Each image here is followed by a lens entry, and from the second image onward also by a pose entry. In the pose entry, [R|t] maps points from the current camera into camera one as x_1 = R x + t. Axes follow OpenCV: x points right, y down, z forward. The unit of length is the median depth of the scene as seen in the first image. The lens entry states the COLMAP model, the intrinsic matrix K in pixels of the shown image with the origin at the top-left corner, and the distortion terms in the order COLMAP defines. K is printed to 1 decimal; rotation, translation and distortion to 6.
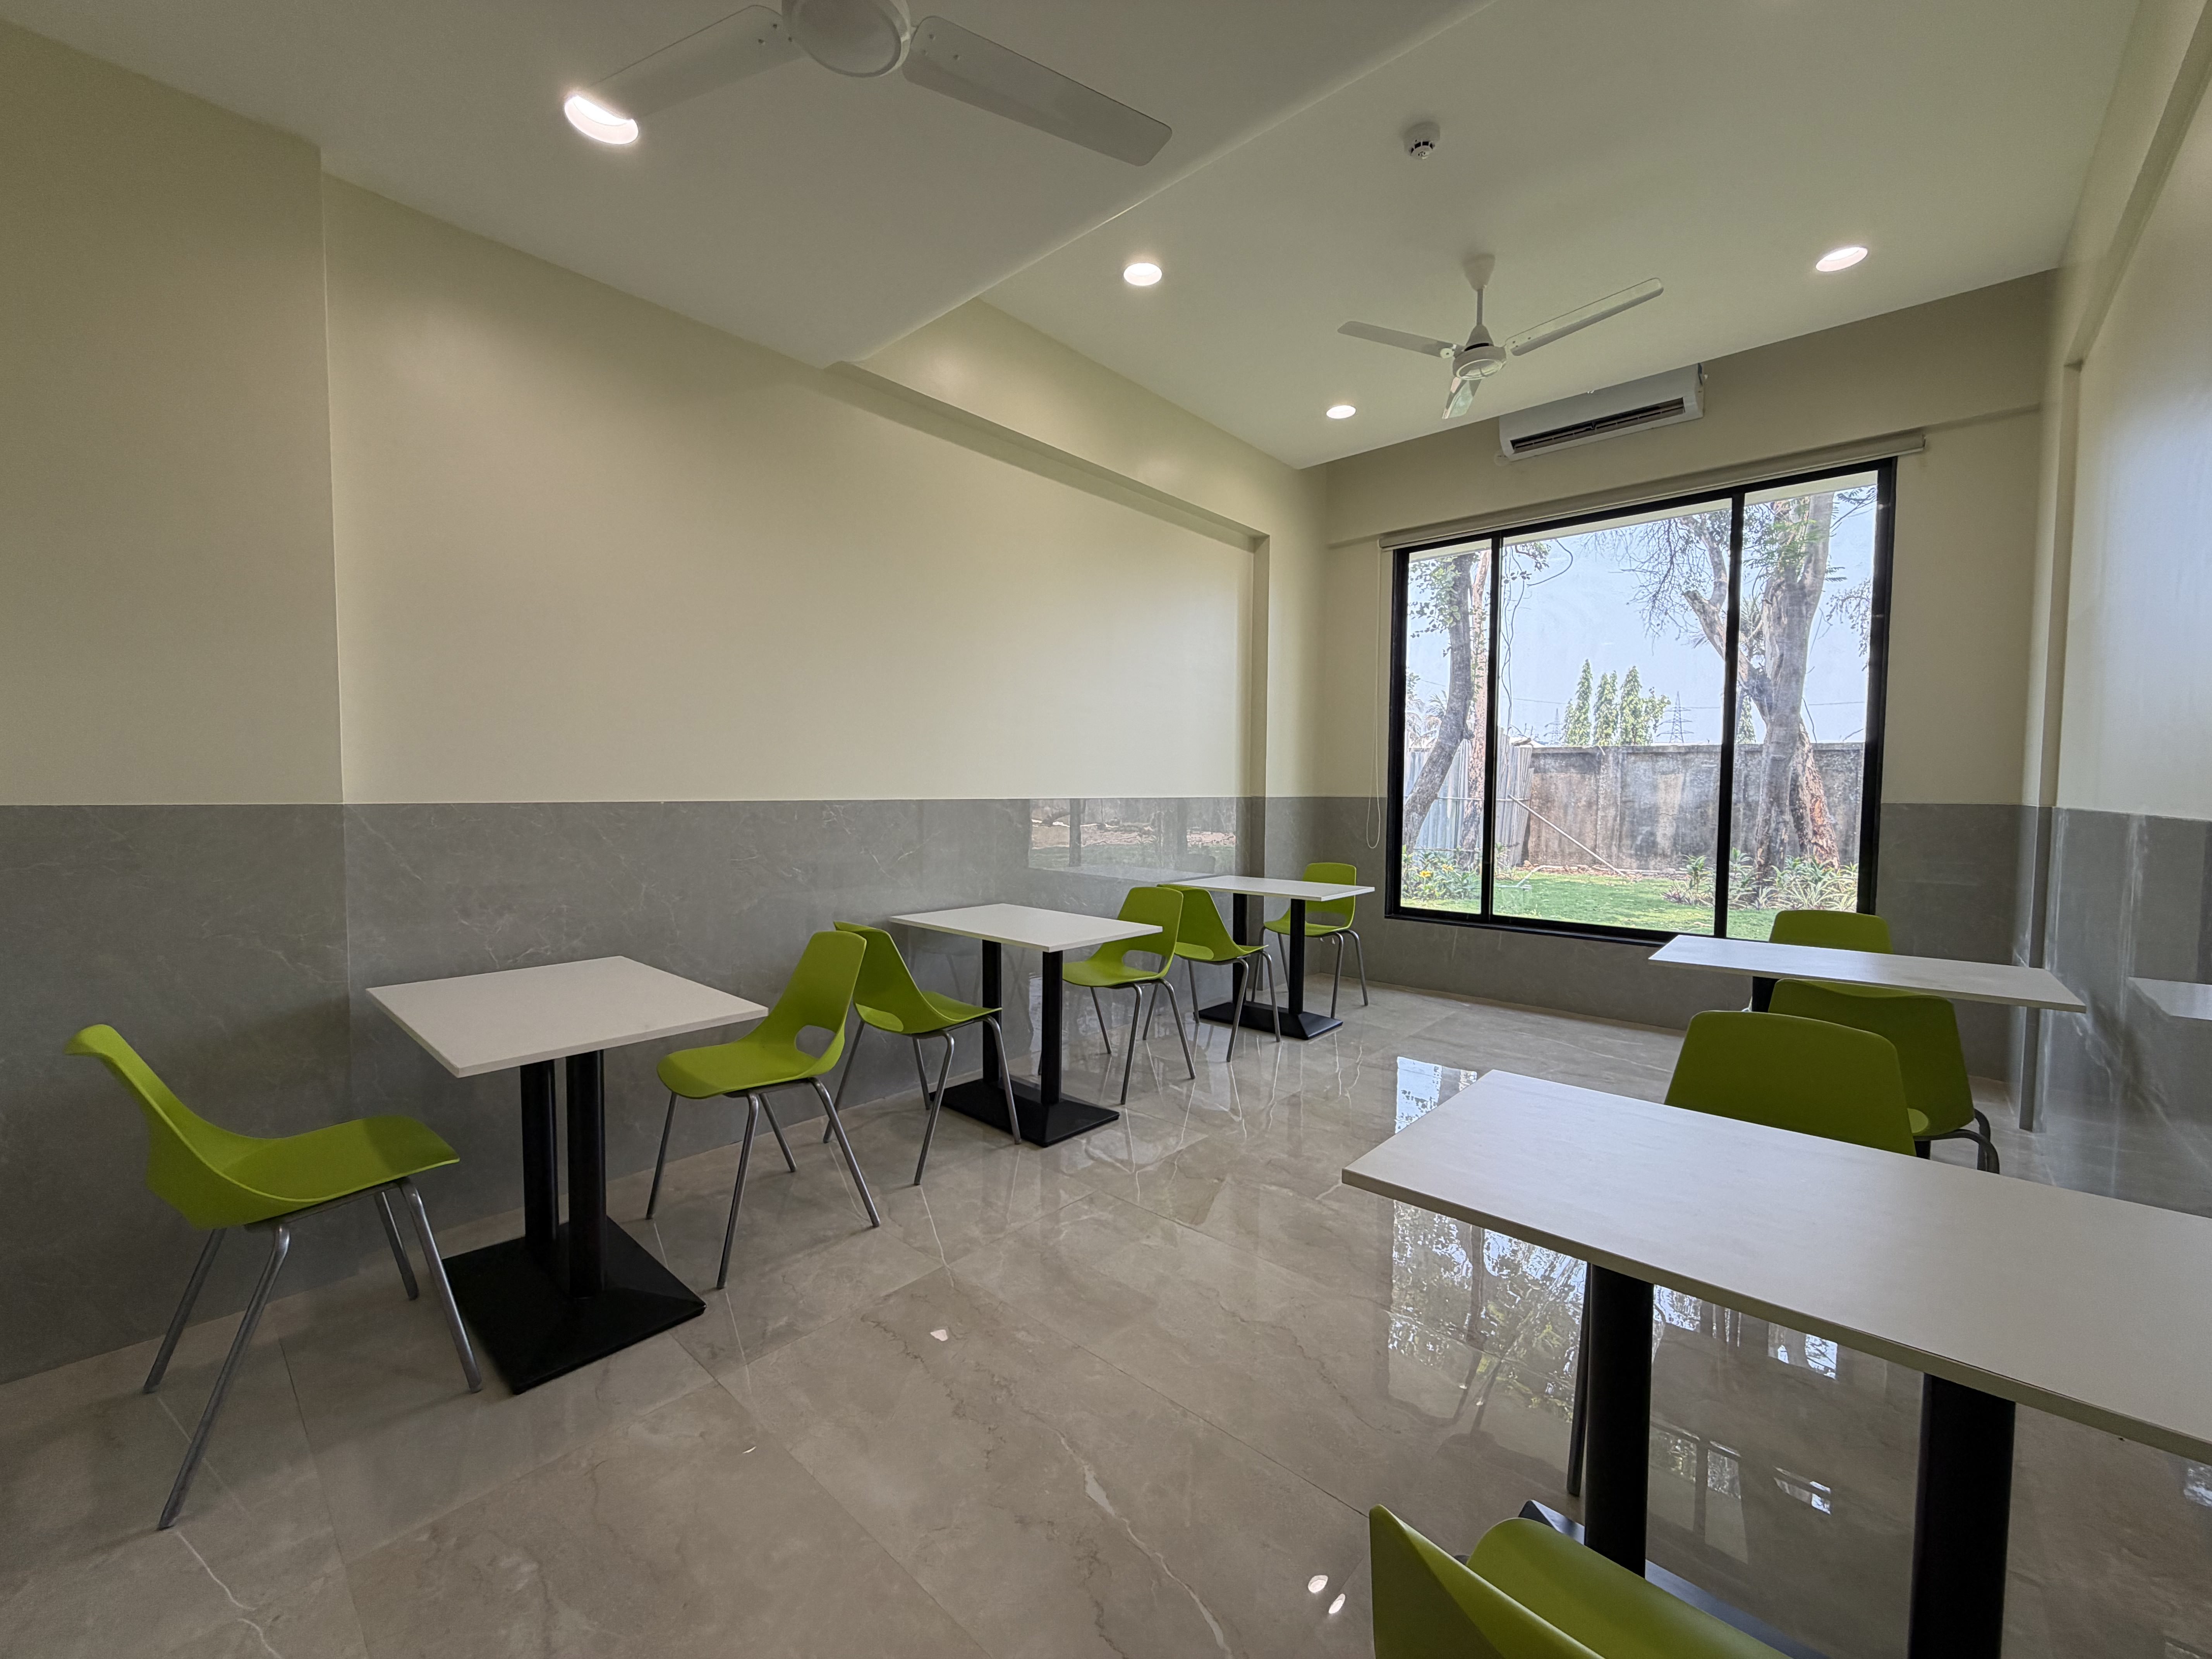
lens RADIAL K [[885.4, 0, 1109.8], [0, 885.4, 817.2], [0, 0, 1]] dist [0.002231, 0.000853]
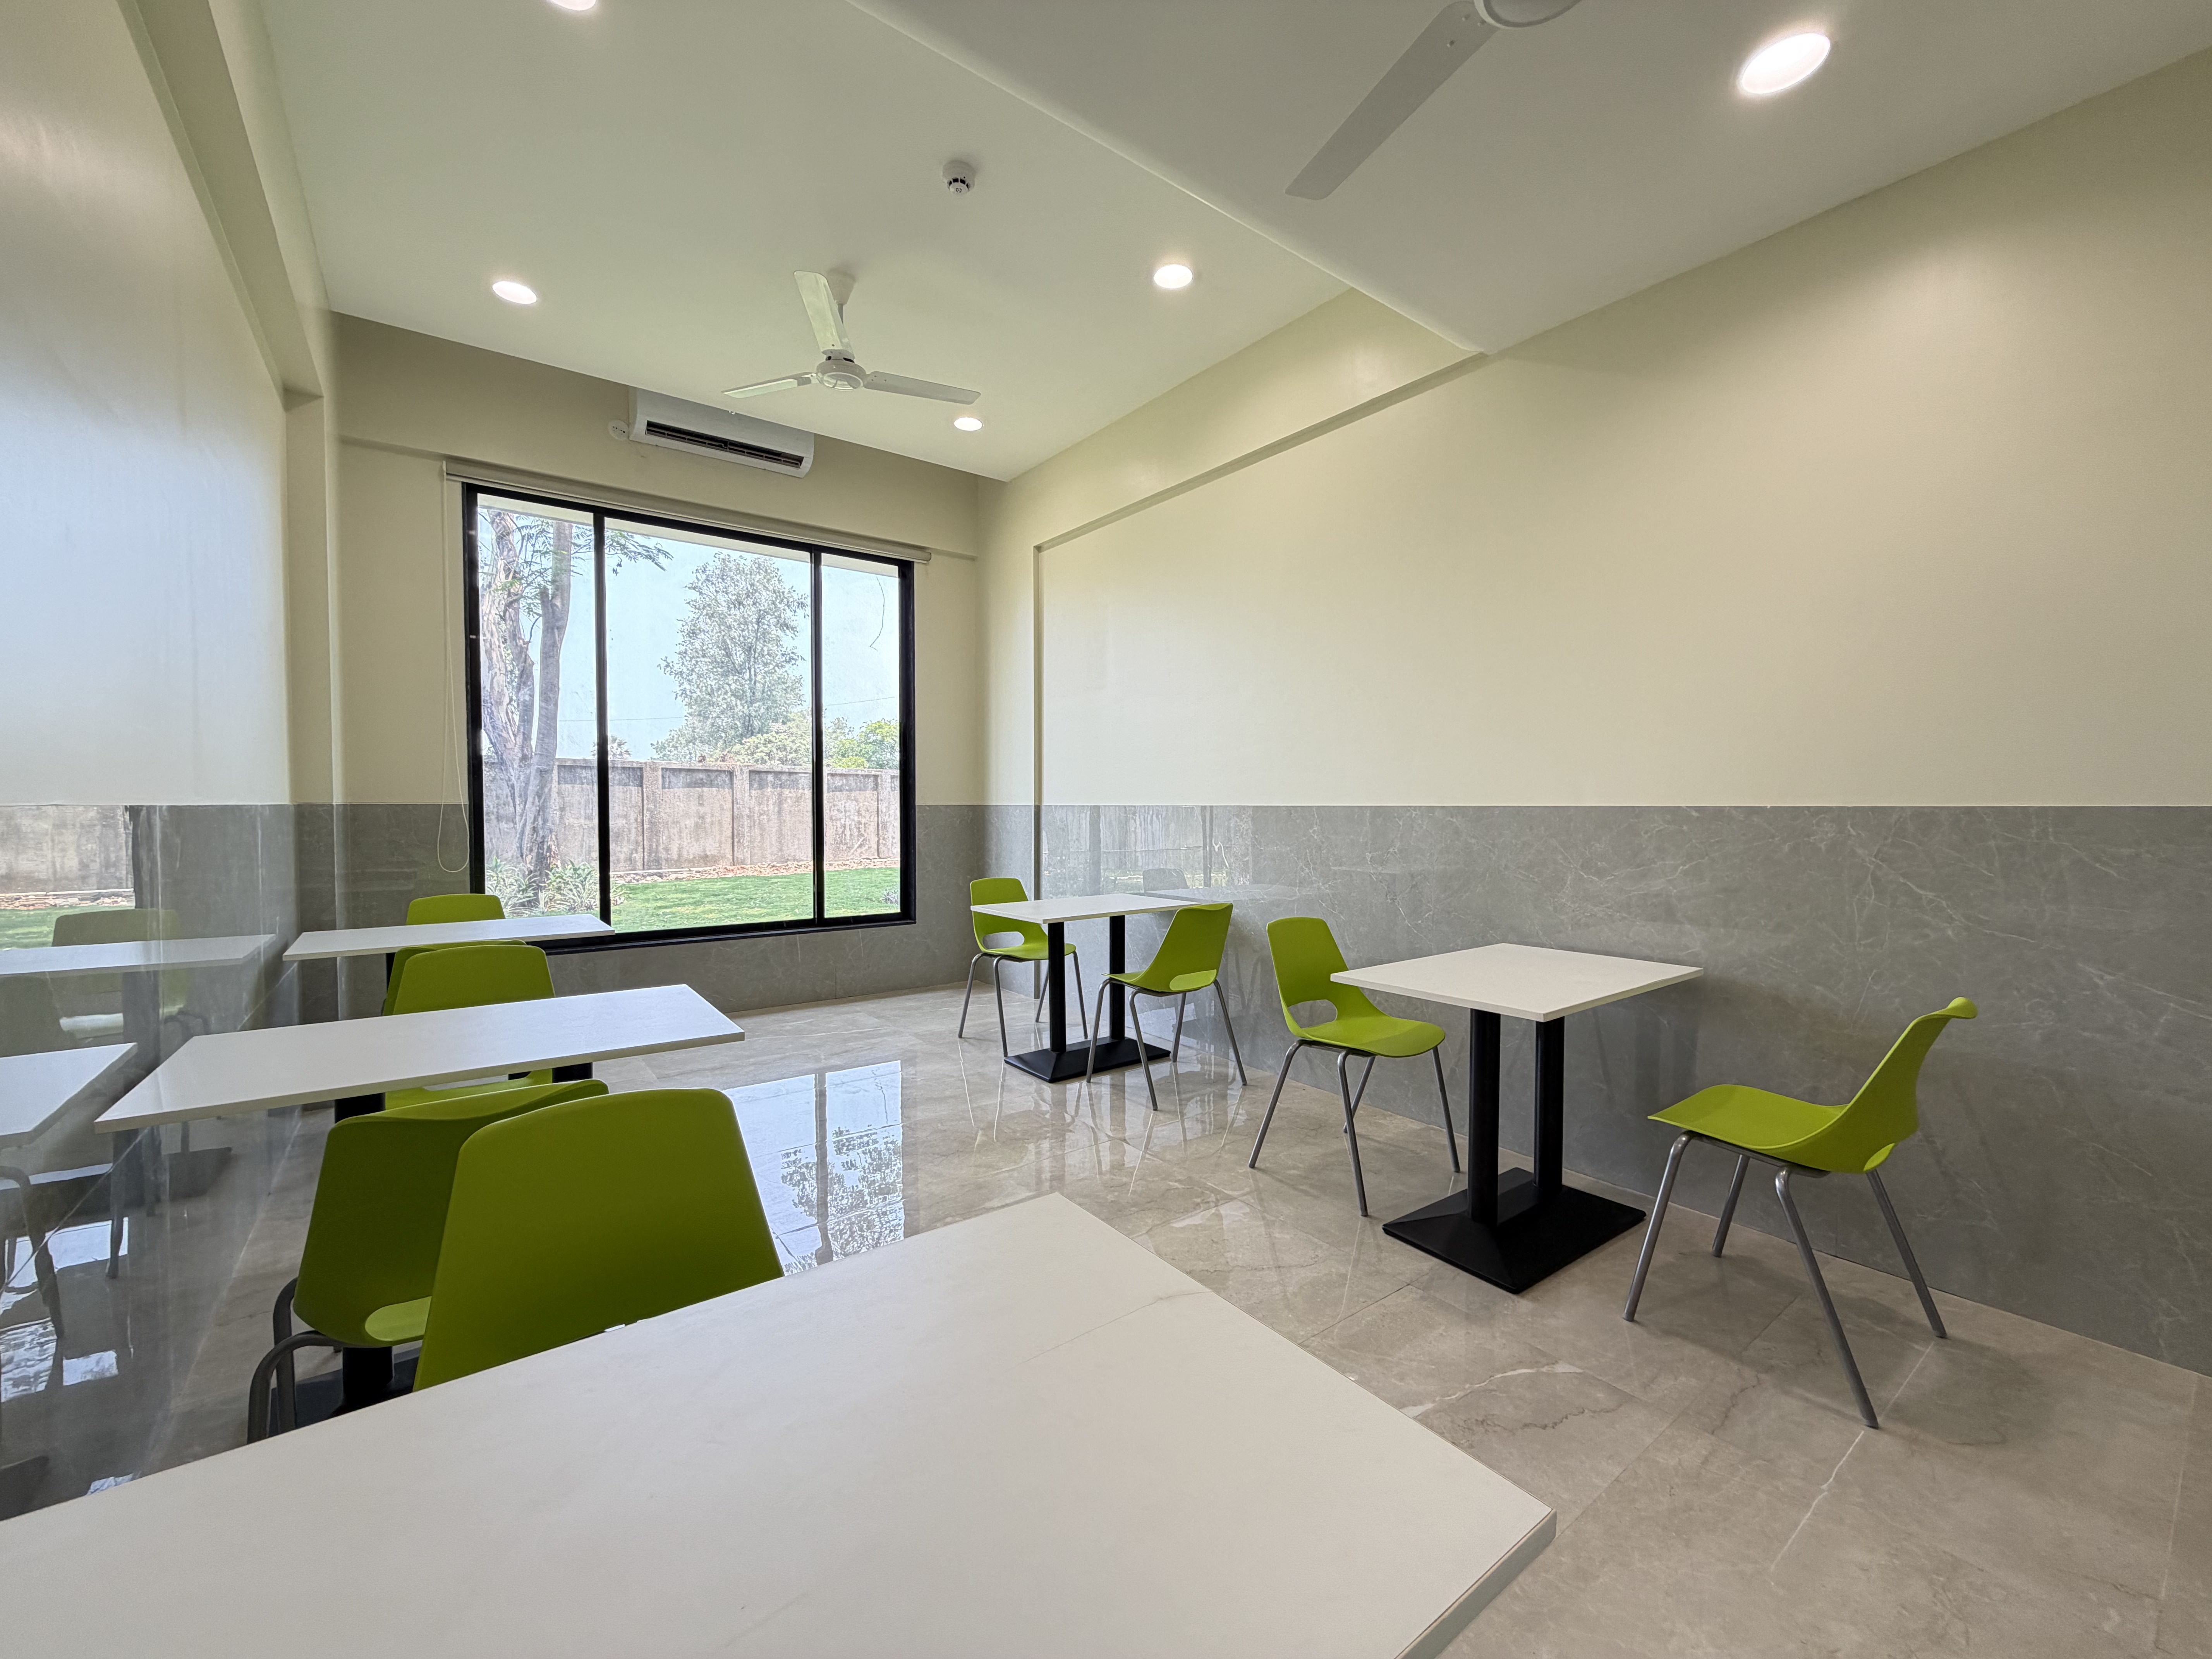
lens RADIAL K [[885.4, 0, 1086.4], [0, 885.4, 834.8], [0, 0, 1]] dist [0.002231, 0.000853]
pose [[0.218762, -0.036242, 0.975105, -0.426119], [0.028738, 0.999116, 0.030687, -0.006337], [-0.975355, 0.021309, 0.219610, 0.409920]]
